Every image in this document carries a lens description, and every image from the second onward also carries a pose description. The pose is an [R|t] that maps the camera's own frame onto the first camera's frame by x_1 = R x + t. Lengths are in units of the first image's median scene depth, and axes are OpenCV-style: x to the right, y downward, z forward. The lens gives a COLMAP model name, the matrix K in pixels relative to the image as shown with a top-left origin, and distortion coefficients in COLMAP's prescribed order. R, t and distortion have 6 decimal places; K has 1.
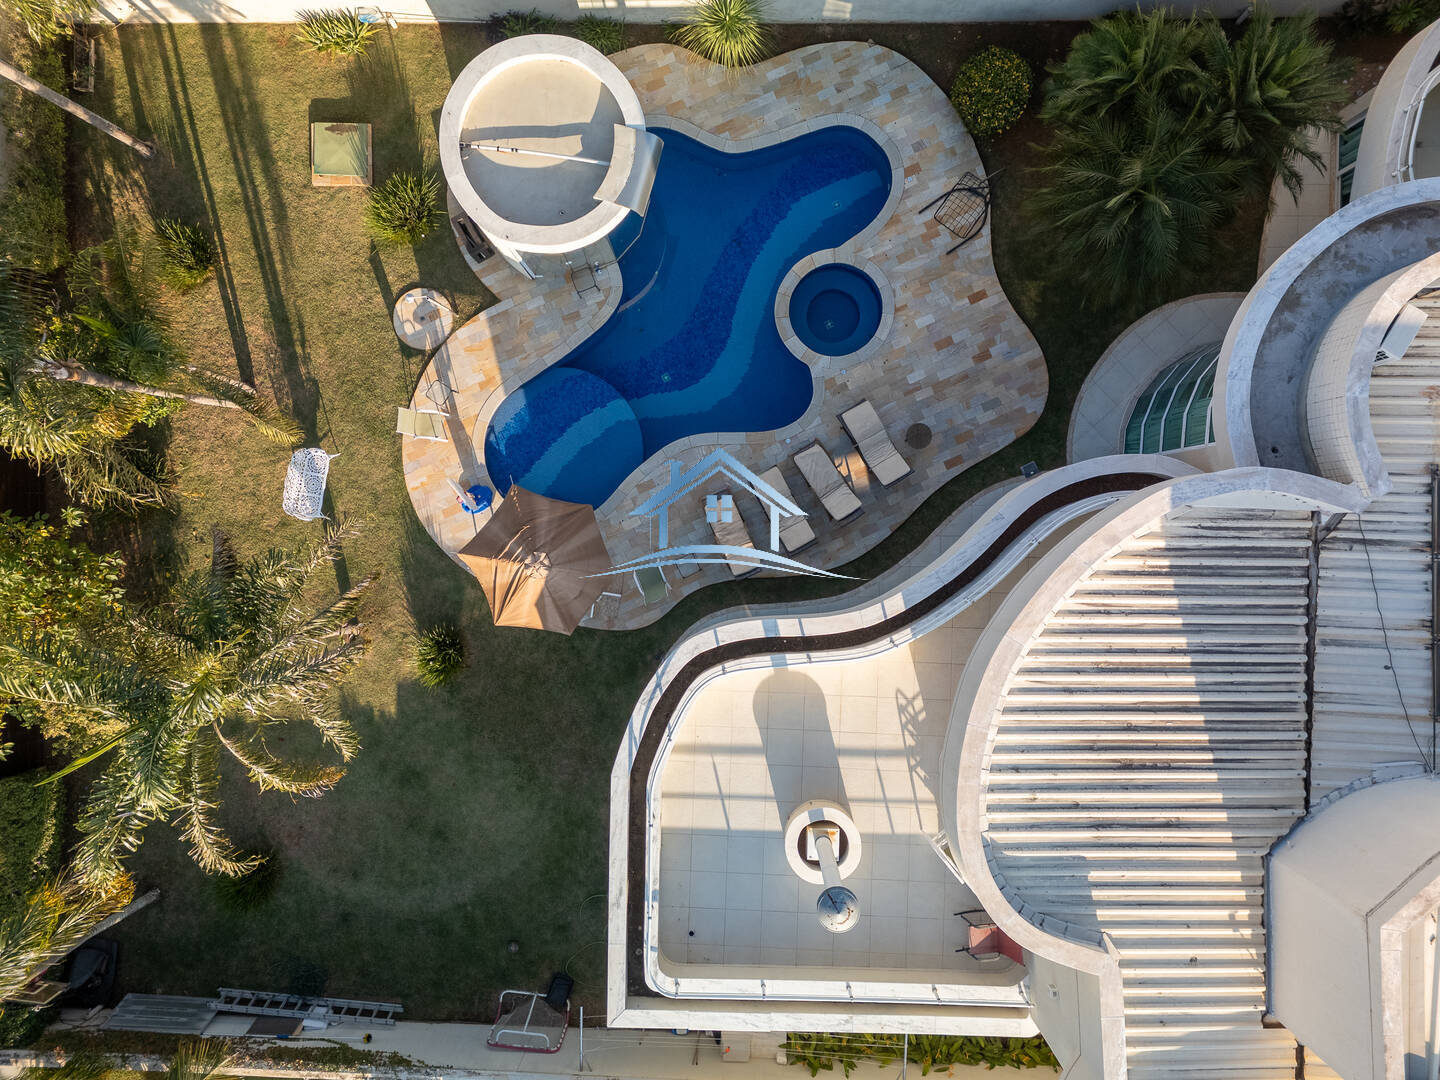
lens RADIAL K [[1003.7, 0, 720.7], [0, 1003.7, 541.5], [0, 0, 1]] dist [0.041077, -0.016972]
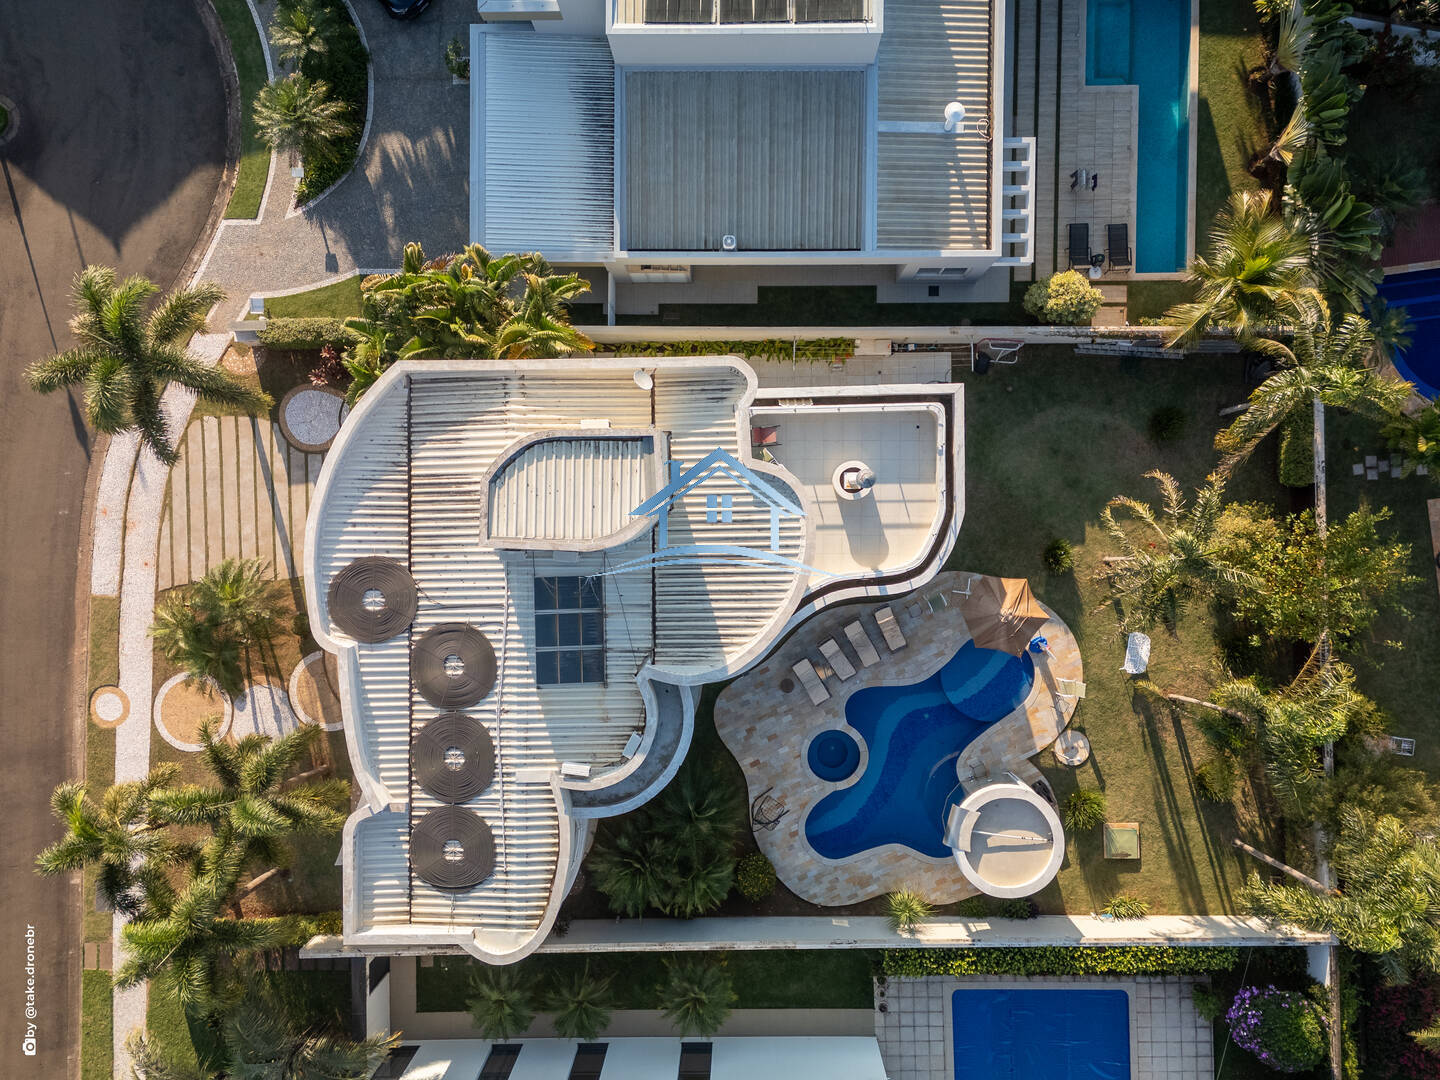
lens RADIAL K [[1003.7, 0, 715.8], [0, 1003.7, 544.8], [0, 0, 1]] dist [0.041077, -0.016972]
pose [[-0.997781, 0.026545, 0.061053, 0.209247], [-0.027195, -0.999582, -0.009844, 0.168579], [0.060766, -0.011482, 0.998086, -0.795398]]
